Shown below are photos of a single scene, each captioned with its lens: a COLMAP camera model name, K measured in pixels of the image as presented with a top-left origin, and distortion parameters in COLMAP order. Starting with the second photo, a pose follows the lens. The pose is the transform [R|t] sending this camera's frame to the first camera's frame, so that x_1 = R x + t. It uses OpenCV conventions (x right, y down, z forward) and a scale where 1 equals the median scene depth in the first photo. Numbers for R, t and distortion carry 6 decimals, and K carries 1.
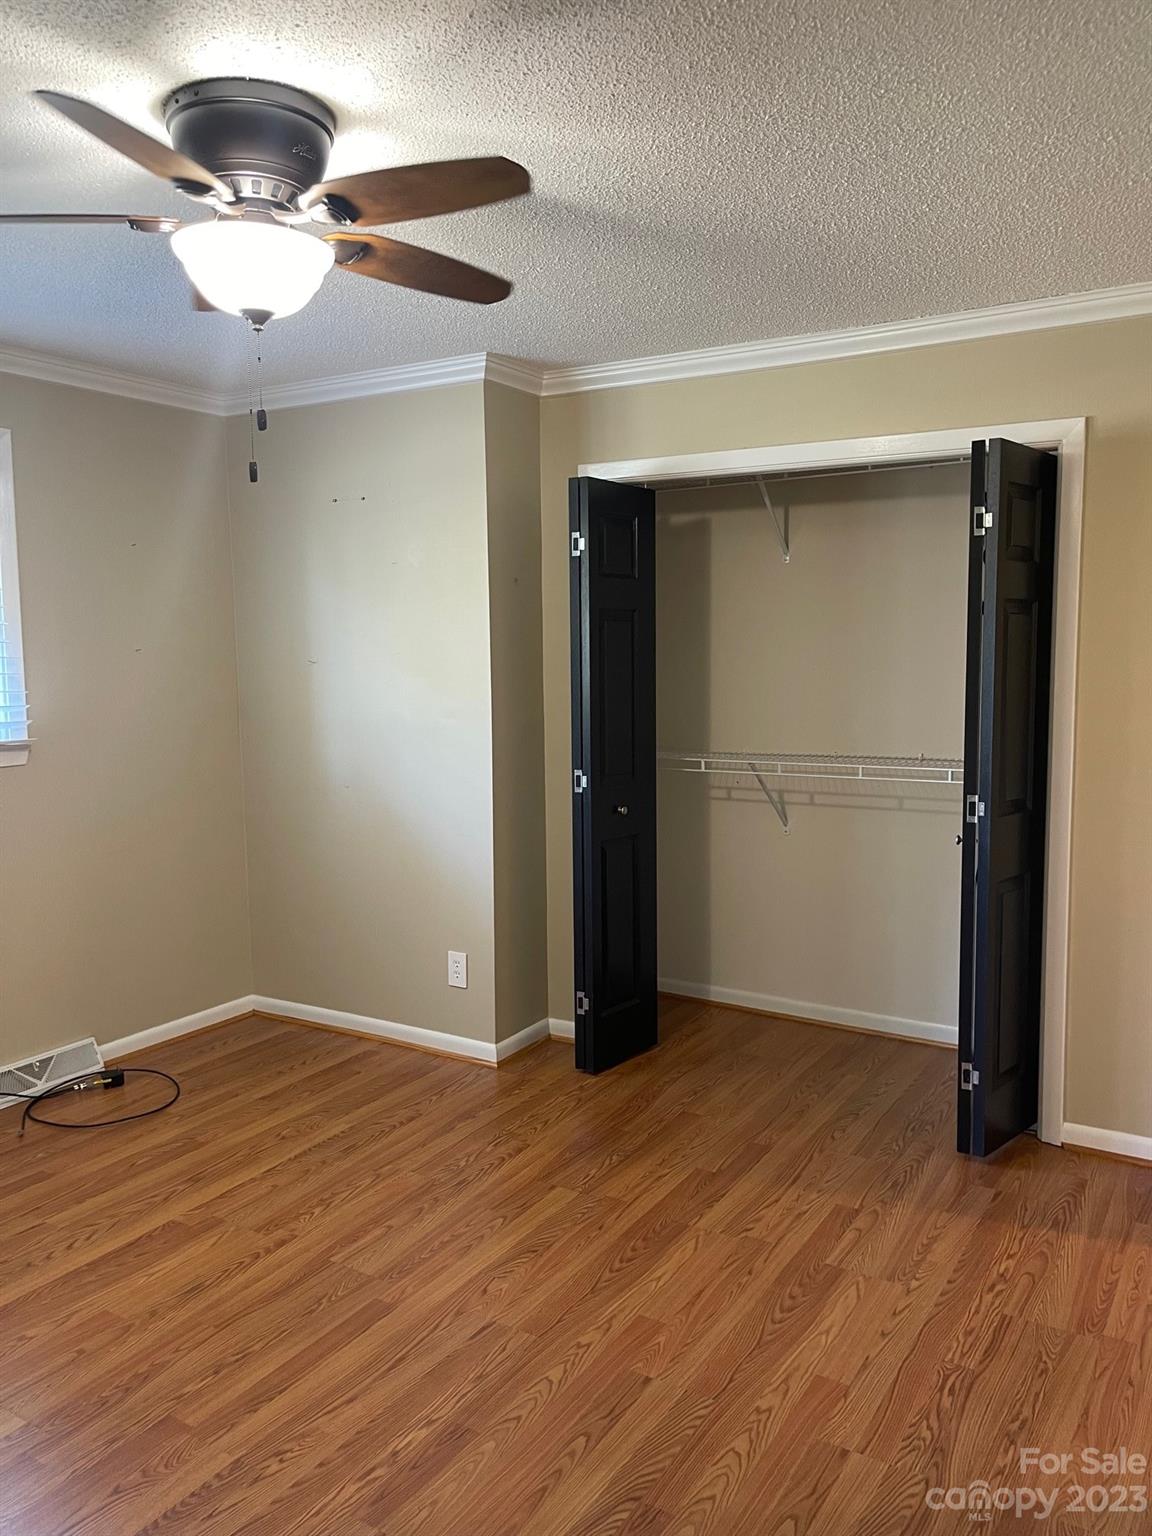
lens RADIAL K [[1169.8, 0, 576.0], [0, 1169.8, 768.0], [0, 0, 1]] dist [0.089357, -0.125975]
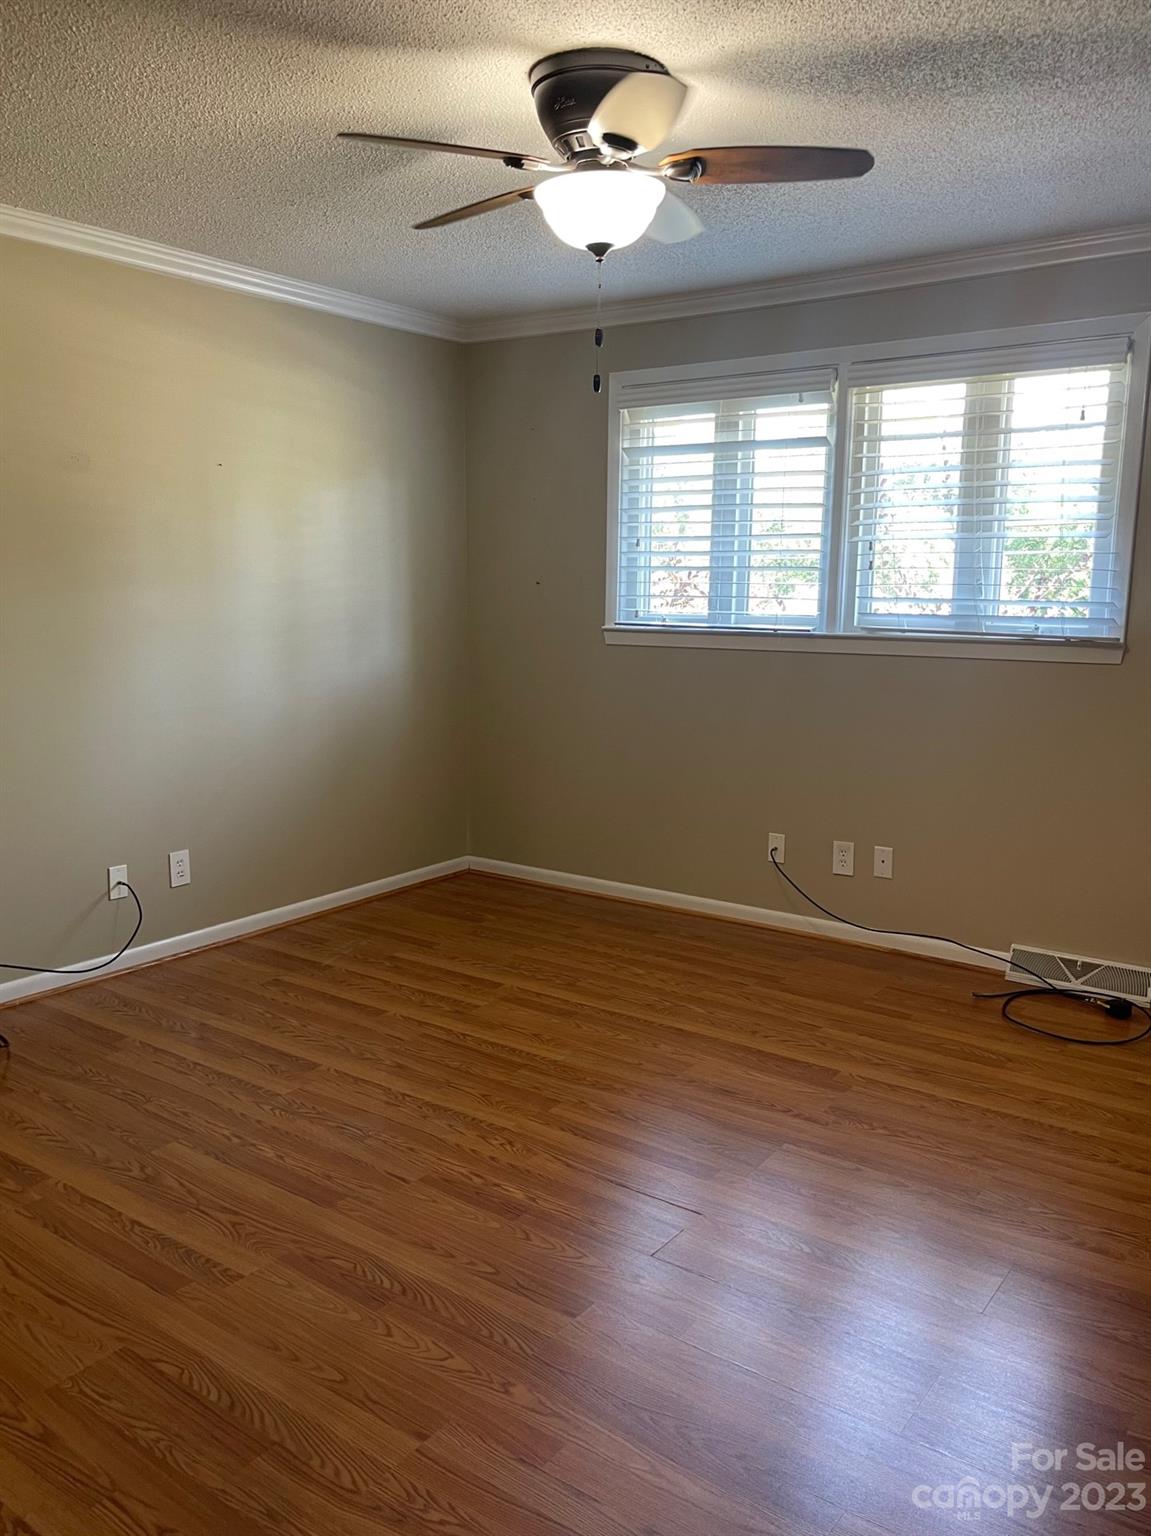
lens RADIAL K [[1248.5, 0, 580.3], [0, 1248.5, 778.3], [0, 0, 1]] dist [0.038680, -0.055179]
pose [[-0.098969, 0.161468, -0.981903, 0.770630], [-0.104608, 0.979592, 0.171631, -0.053160], [0.989577, 0.119701, -0.080059, 0.831935]]
